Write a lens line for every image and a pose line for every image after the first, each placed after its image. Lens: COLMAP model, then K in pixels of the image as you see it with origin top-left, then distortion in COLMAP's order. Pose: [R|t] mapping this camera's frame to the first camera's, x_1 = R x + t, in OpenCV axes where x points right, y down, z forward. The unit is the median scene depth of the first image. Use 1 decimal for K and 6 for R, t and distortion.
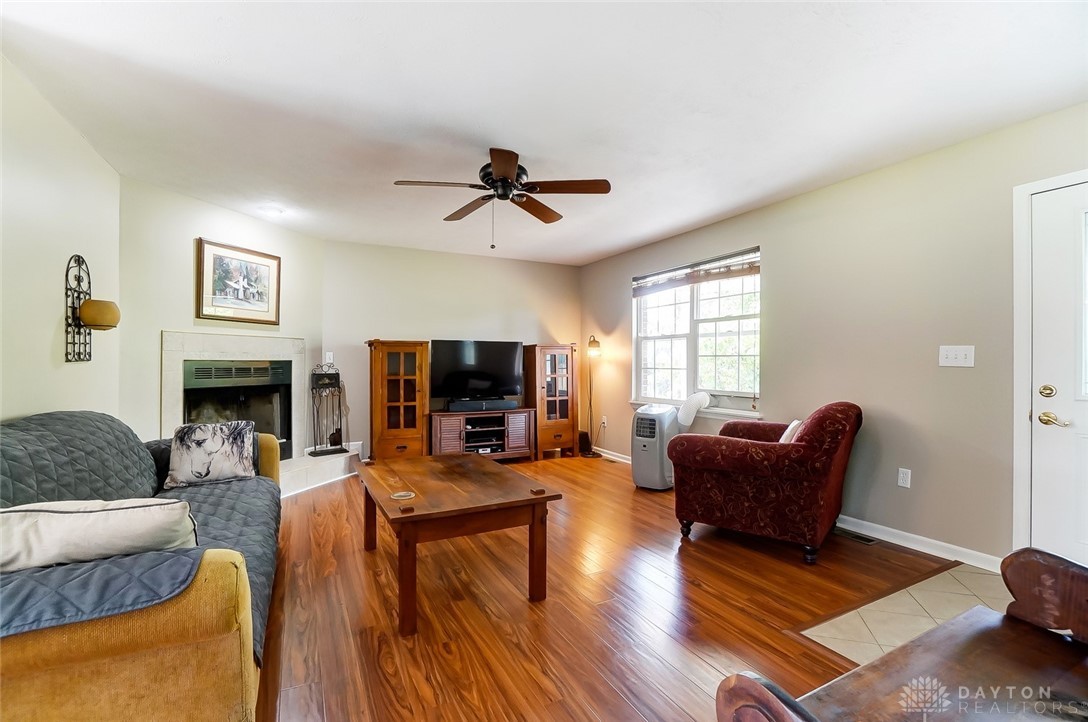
lens RADIAL K [[476.5, 0, 541.1], [0, 476.5, 361.4], [0, 0, 1]] dist [0.000719, 0.000370]
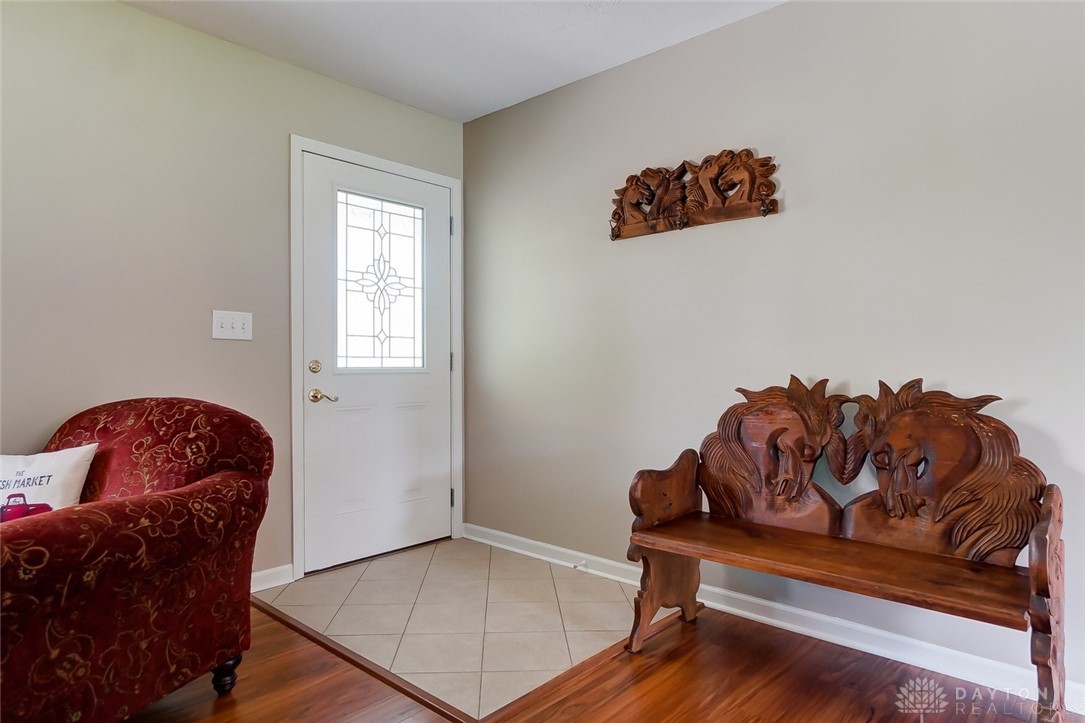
lens RADIAL K [[640.6, 0, 542.5], [0, 640.6, 357.2], [0, 0, 1]] dist [0.002477, 0.000635]
pose [[-0.331430, 0.004873, 0.943467, -0.243154], [0.002277, 0.999988, -0.004365, 0.044370], [-0.943477, 0.000701, -0.331437, 0.873180]]
